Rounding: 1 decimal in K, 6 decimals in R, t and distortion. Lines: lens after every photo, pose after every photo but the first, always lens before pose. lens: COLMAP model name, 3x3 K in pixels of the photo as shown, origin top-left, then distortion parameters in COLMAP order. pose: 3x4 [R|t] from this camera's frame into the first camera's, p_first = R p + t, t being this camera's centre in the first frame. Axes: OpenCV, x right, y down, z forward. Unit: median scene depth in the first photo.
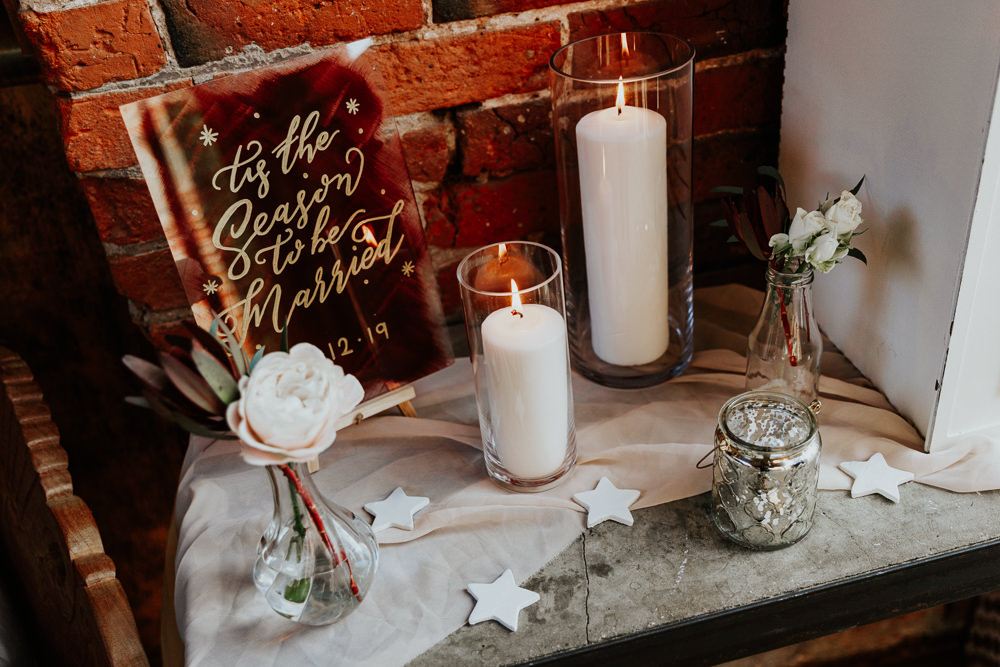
lens RADIAL K [[868.7, 0, 498.9], [0, 868.7, 333.8], [0, 0, 1]] dist [-0.002412, 0.000305]
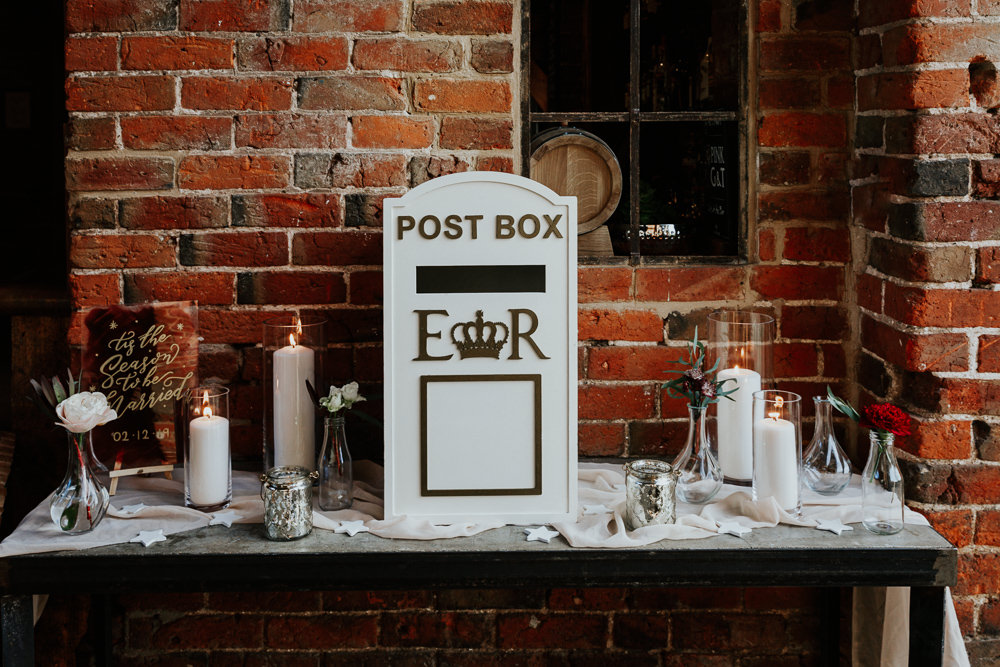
lens RADIAL K [[1021.4, 0, 500.0], [0, 1021.4, 331.8], [0, 0, 1]] dist [-0.001080, 0.000000]
pose [[0.961189, 0.125474, -0.245706, 1.257624], [-0.224571, 0.873161, -0.432618, 0.695762], [0.160259, 0.471006, 0.867450, -1.132858]]
